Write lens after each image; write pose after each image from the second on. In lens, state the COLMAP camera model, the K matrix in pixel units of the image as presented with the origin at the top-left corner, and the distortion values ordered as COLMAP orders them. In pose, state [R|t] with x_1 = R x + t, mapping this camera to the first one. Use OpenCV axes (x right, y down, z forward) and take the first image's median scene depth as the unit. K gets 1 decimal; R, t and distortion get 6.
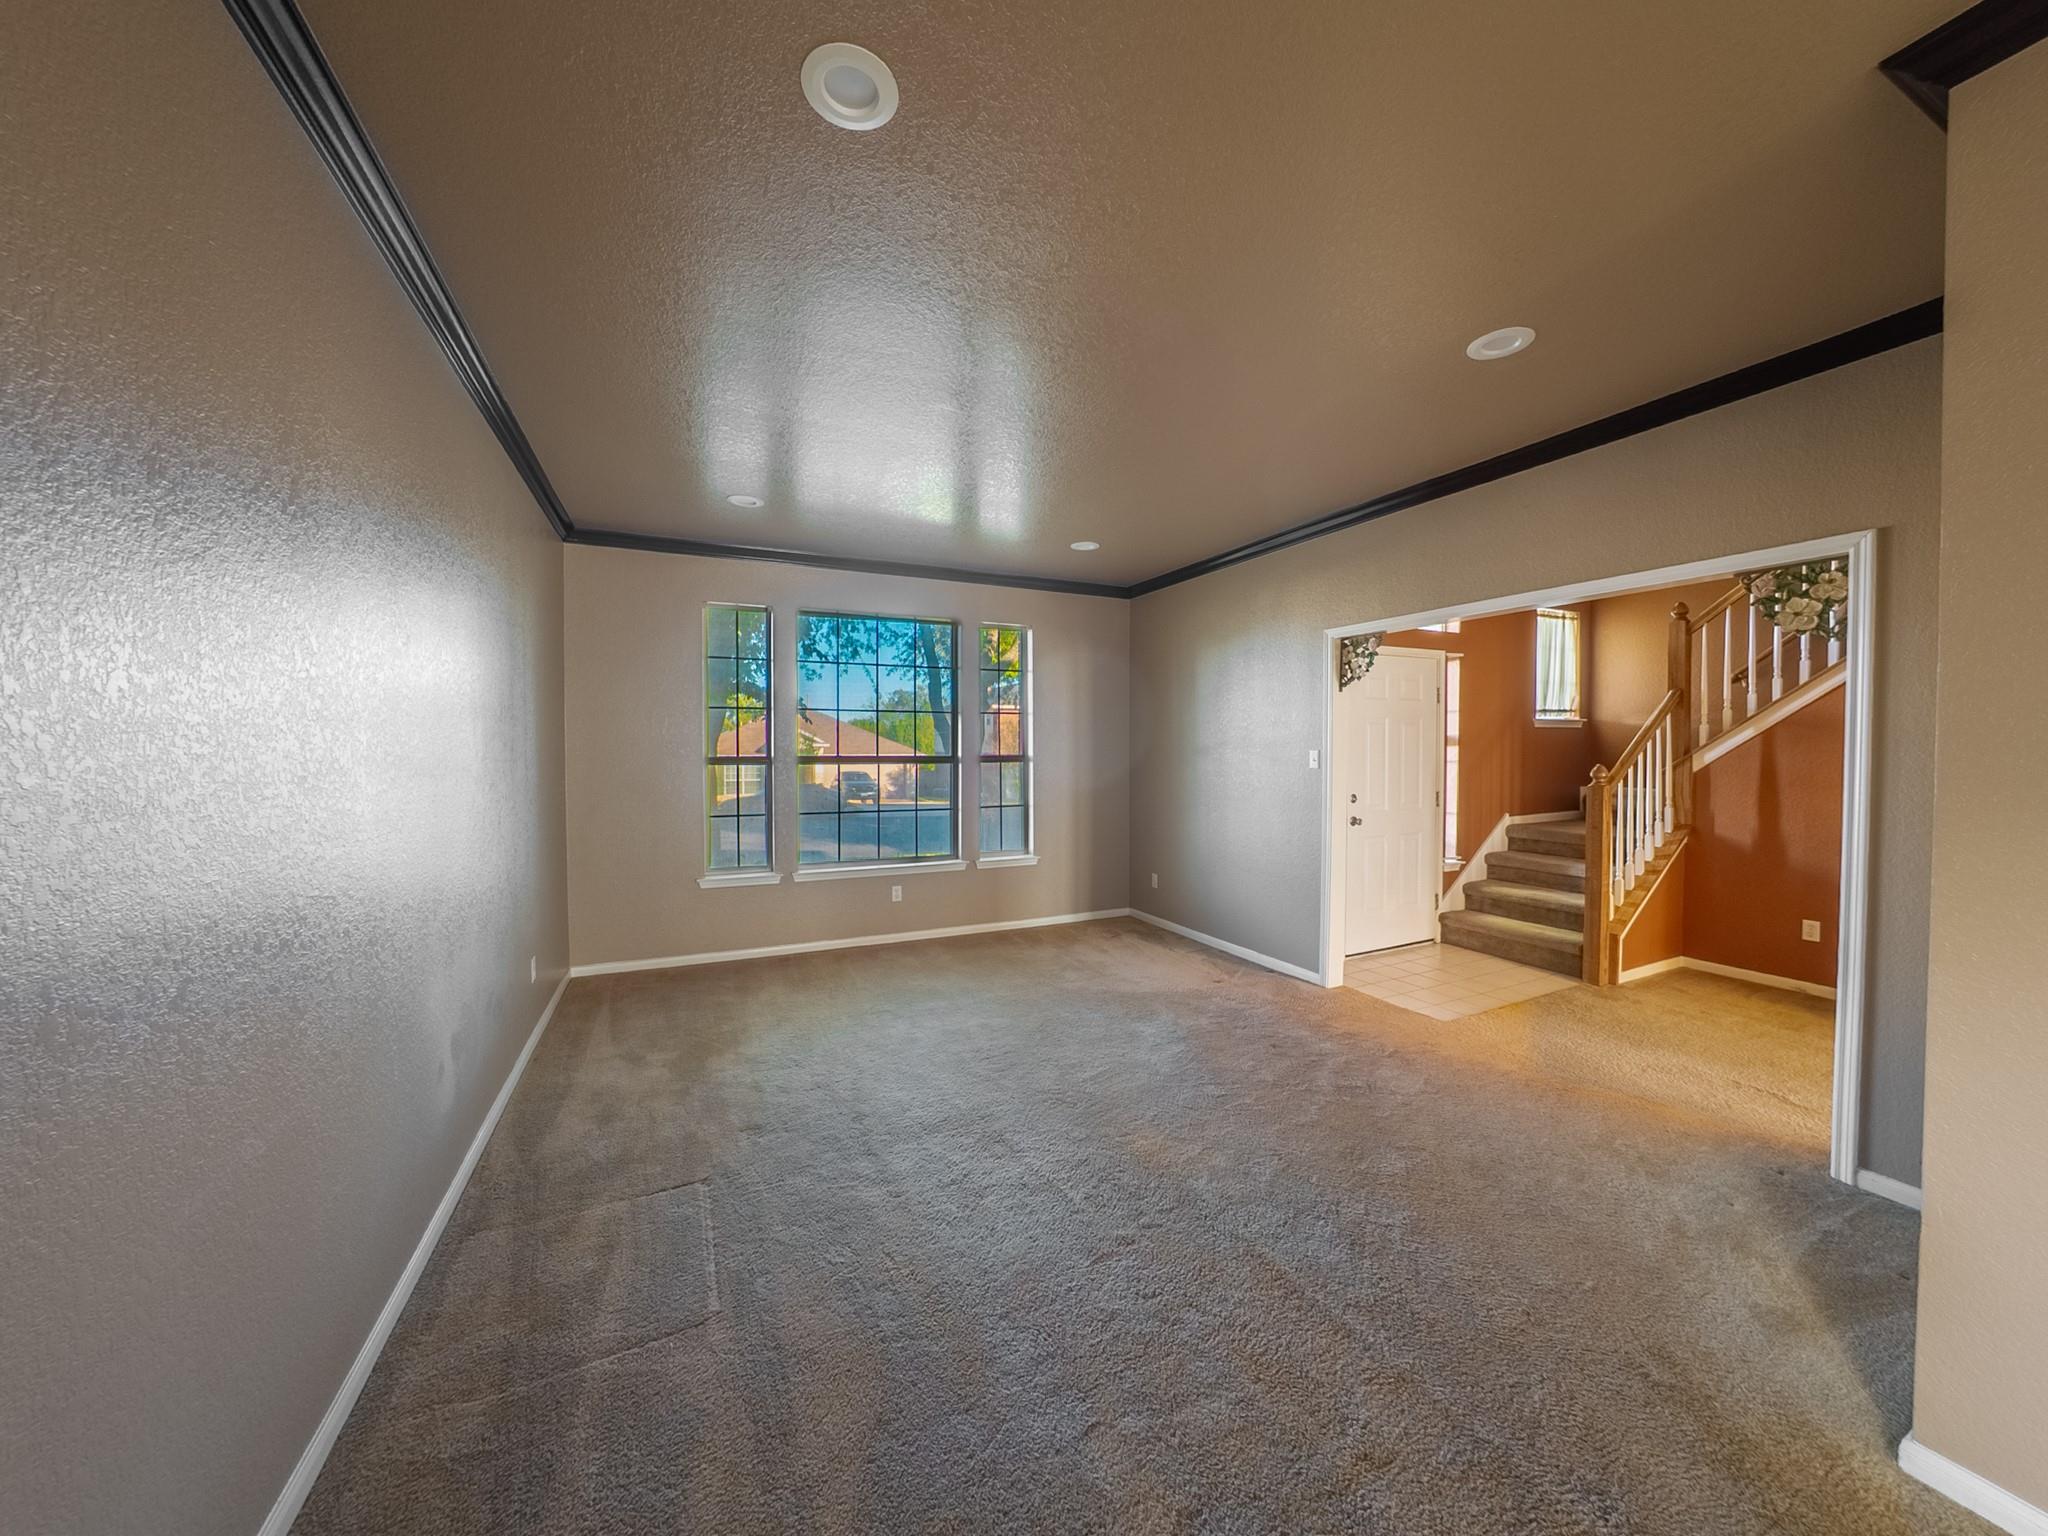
lens RADIAL K [[715.9, 0, 1024.9], [0, 715.9, 769.4], [0, 0, 1]] dist [-0.000729, -0.000019]
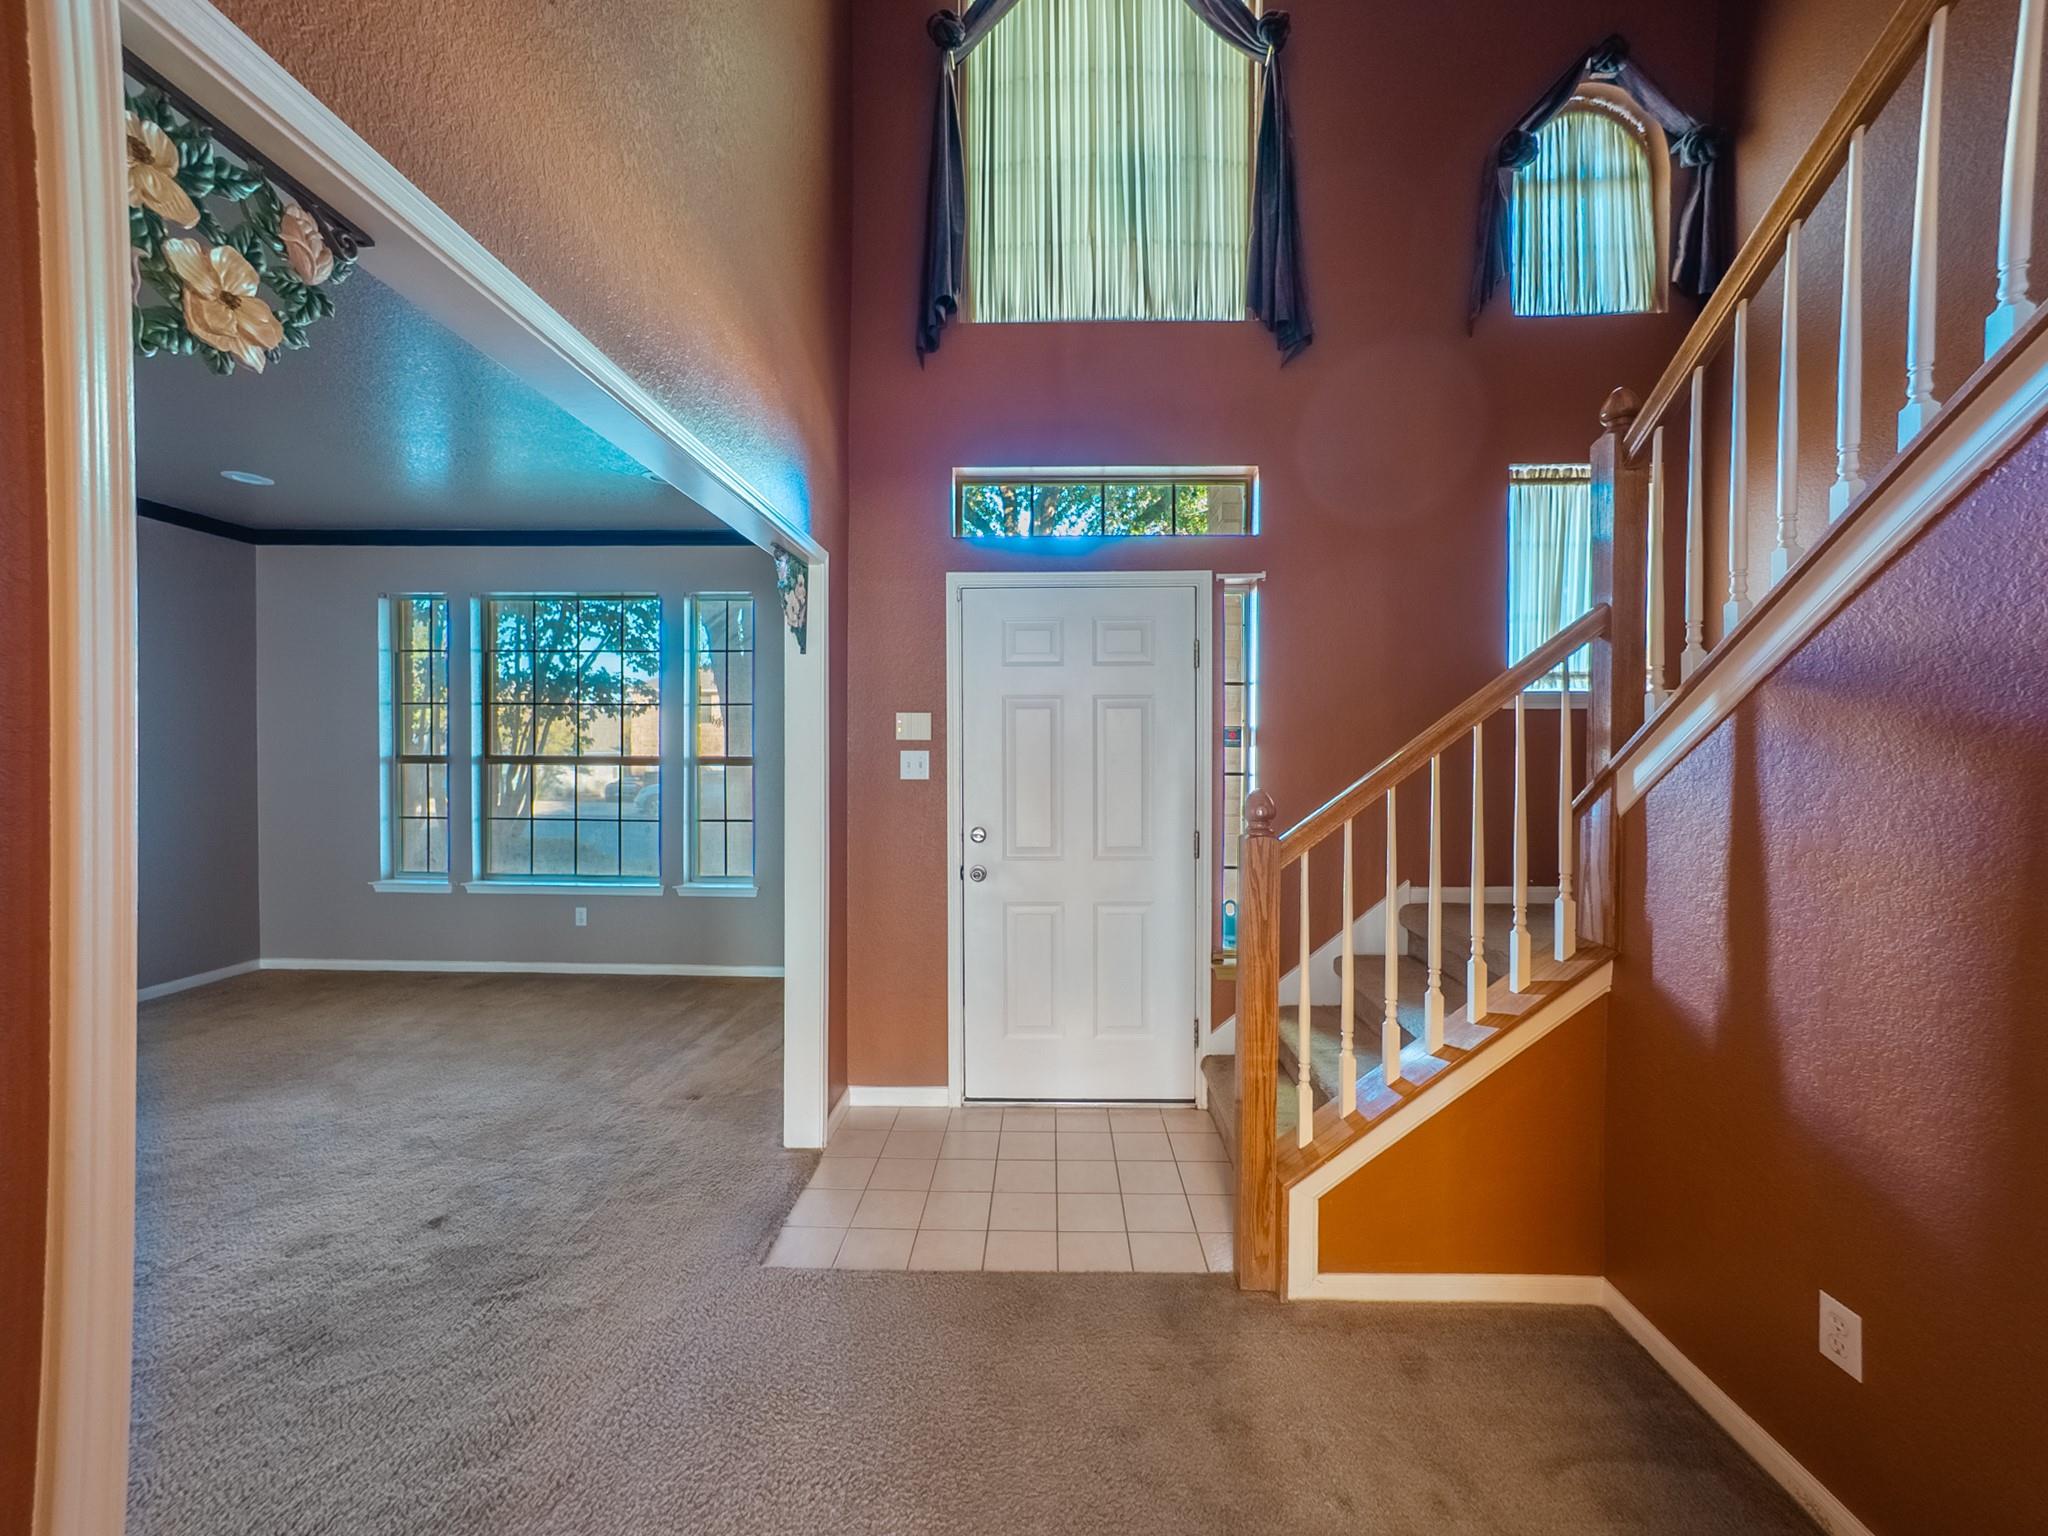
lens RADIAL K [[779.9, 0, 1020.1], [0, 779.9, 760.1], [0, 0, 1]] dist [-0.019367, 0.000407]
pose [[0.889705, 0.009774, -0.456431, 0.724667], [-0.016957, 0.999788, -0.011645, -0.013048], [0.456221, 0.018100, 0.889683, 0.412469]]
